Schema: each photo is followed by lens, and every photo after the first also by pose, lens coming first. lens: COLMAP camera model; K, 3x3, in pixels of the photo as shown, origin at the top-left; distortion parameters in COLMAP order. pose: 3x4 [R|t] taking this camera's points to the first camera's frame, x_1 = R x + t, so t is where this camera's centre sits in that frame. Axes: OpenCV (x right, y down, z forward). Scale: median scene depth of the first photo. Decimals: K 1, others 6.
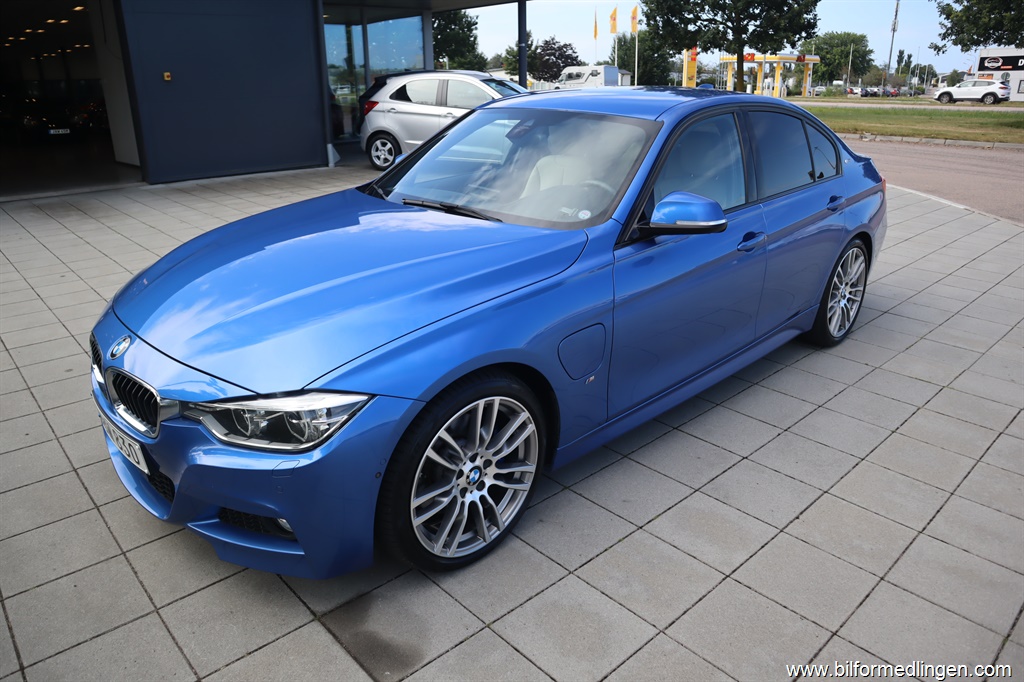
lens RADIAL K [[705.3, 0, 512.2], [0, 705.3, 342.0], [0, 0, 1]] dist [-0.112845, 0.060599]
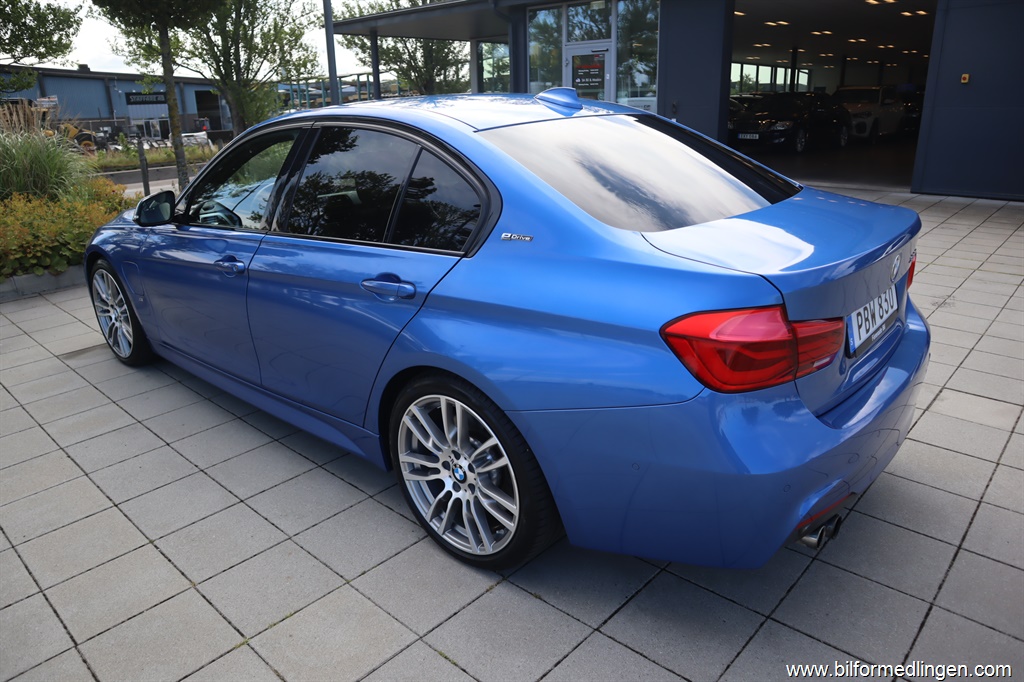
lens RADIAL K [[705.3, 0, 506.5], [0, 705.3, 337.8], [0, 0, 1]] dist [-0.112845, 0.060599]
pose [[0.080665, 0.327566, -0.941378, 1.484093], [-0.330382, 0.899852, 0.284807, -0.513749], [0.940394, 0.288040, 0.180809, 1.399301]]
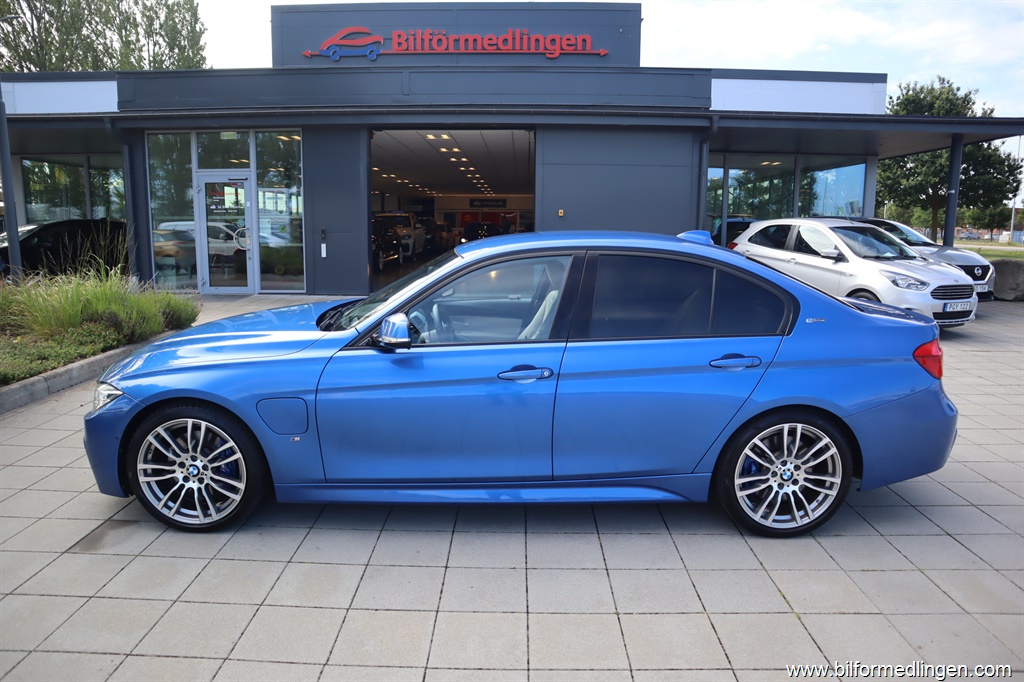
lens RADIAL K [[705.3, 0, 512.1], [0, 705.3, 337.2], [0, 0, 1]] dist [-0.112845, 0.060599]
pose [[0.728926, 0.126017, -0.672894, 1.204868], [-0.254590, 0.962315, -0.095572, -0.105539], [0.635492, 0.240977, 0.733539, 0.222014]]
